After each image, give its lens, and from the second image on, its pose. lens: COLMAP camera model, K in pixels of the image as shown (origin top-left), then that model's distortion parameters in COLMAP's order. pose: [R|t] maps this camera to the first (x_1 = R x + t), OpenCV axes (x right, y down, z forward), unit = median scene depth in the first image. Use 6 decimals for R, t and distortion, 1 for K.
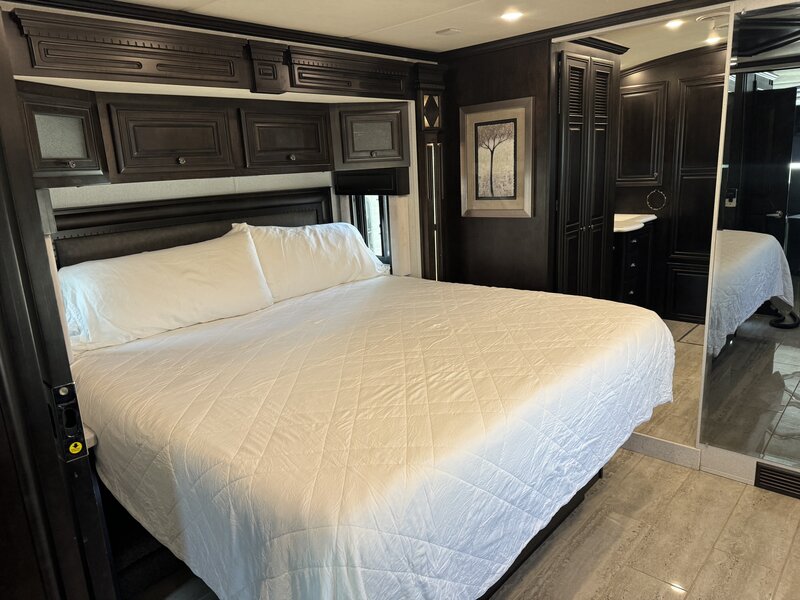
lens RADIAL K [[554.6, 0, 400.1], [0, 554.6, 298.2], [0, 0, 1]] dist [0.056179, -0.079355]
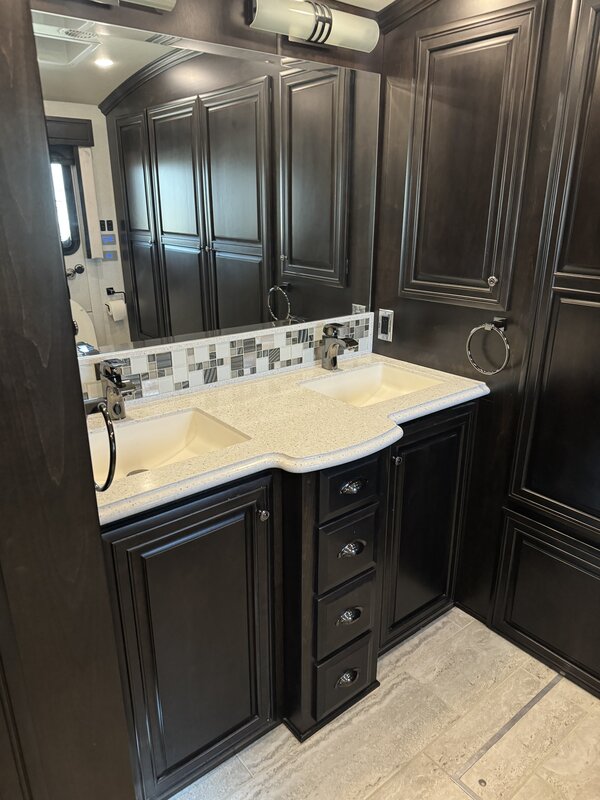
lens RADIAL K [[554.6, 0, 299.3], [0, 554.6, 397.4], [0, 0, 1]] dist [0.056179, -0.079355]
pose [[0.986932, 0.105157, -0.122097, 0.382365], [-0.090974, 0.989022, 0.116447, -0.175490], [0.133002, -0.103818, 0.985663, 0.611726]]
